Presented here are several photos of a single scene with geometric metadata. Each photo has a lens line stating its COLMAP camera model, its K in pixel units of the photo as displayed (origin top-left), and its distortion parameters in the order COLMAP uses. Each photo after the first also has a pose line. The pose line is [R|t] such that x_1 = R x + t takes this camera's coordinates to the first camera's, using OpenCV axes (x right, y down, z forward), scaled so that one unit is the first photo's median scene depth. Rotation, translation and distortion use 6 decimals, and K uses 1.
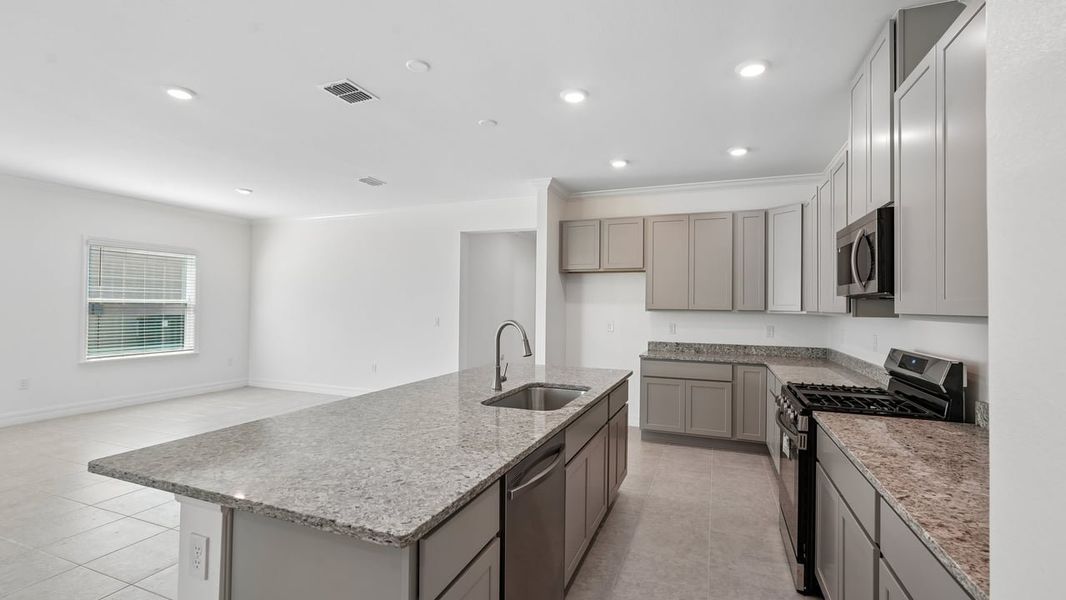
lens RADIAL K [[467.1, 0, 534.8], [0, 467.1, 302.6], [0, 0, 1]] dist [-0.004147, 0.001248]
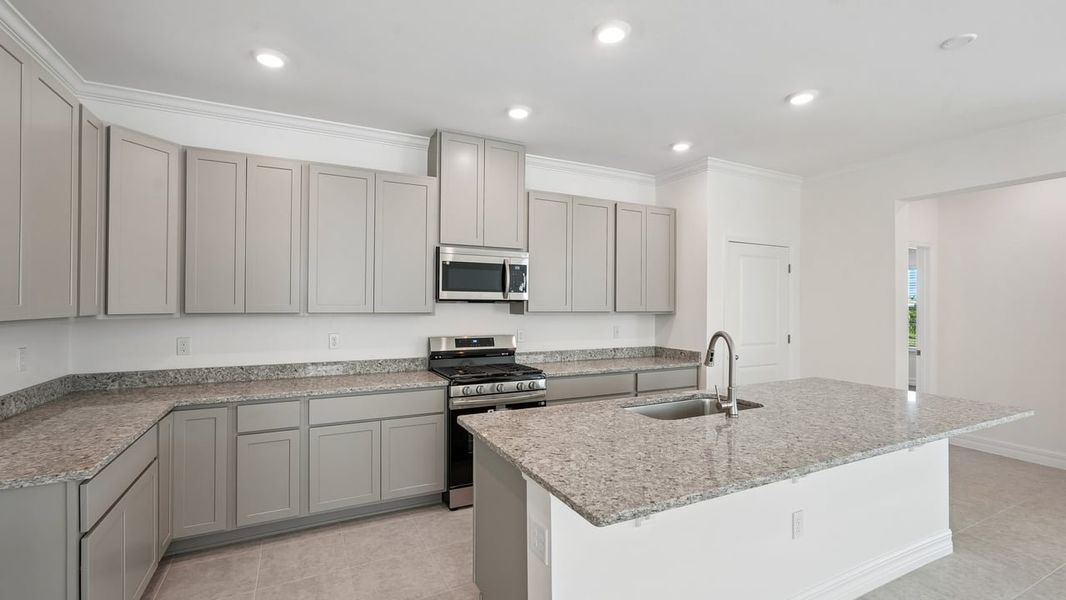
lens RADIAL K [[467.1, 0, 533.1], [0, 467.1, 296.9], [0, 0, 1]] dist [-0.004147, 0.001248]
pose [[-0.747930, -0.005575, 0.663755, -0.208990], [-0.017552, 0.999781, -0.011381, -0.005206], [-0.663546, -0.020163, -0.747864, 1.061937]]
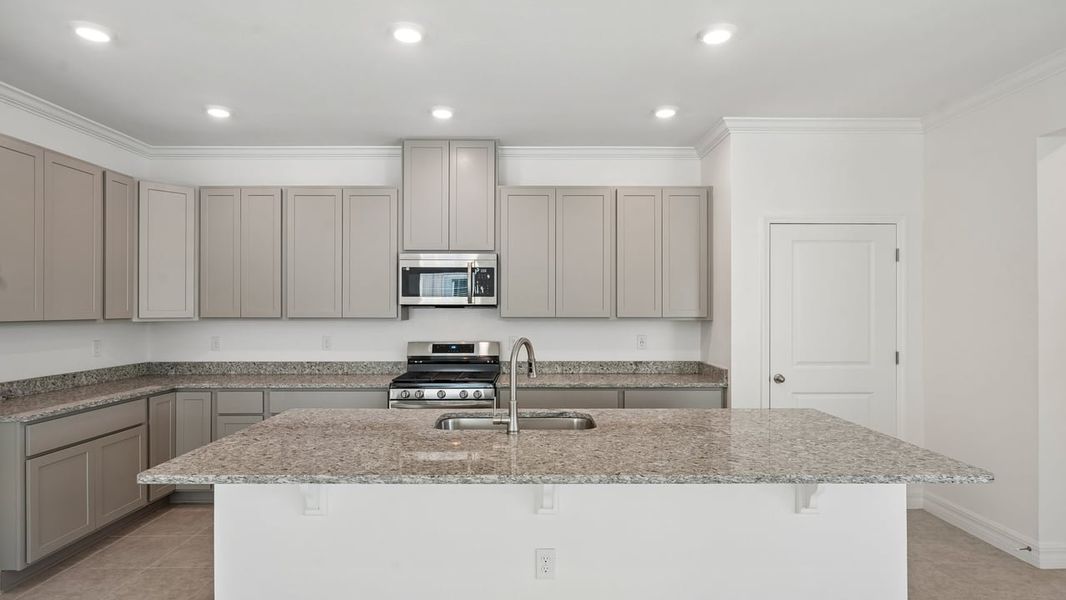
lens RADIAL K [[549.7, 0, 530.9], [0, 549.7, 303.2], [0, 0, 1]] dist [-0.003506, -0.000653]
pose [[-0.369069, -0.001147, 0.929401, -0.515867], [-0.009190, 0.999955, -0.002416, -0.009418], [-0.929357, -0.009433, -0.369063, 0.737951]]
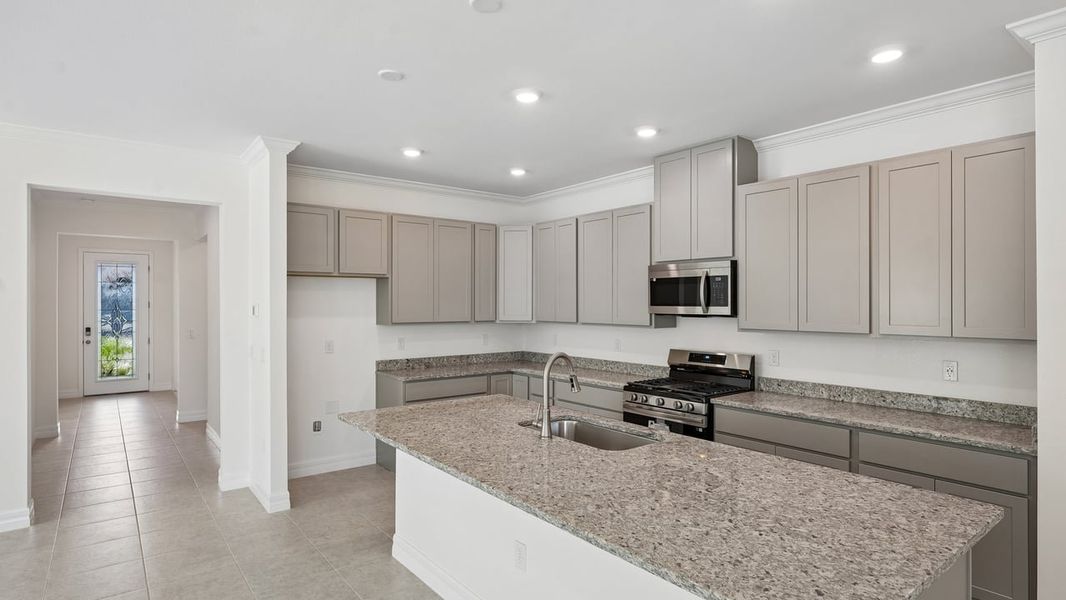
lens RADIAL K [[549.7, 0, 532.9], [0, 549.7, 302.8], [0, 0, 1]] dist [-0.003506, -0.000653]
pose [[0.506488, -0.008954, 0.862201, -0.532783], [-0.000191, 0.999945, 0.010497, -0.035972], [-0.862247, -0.005481, 0.506458, 0.295880]]
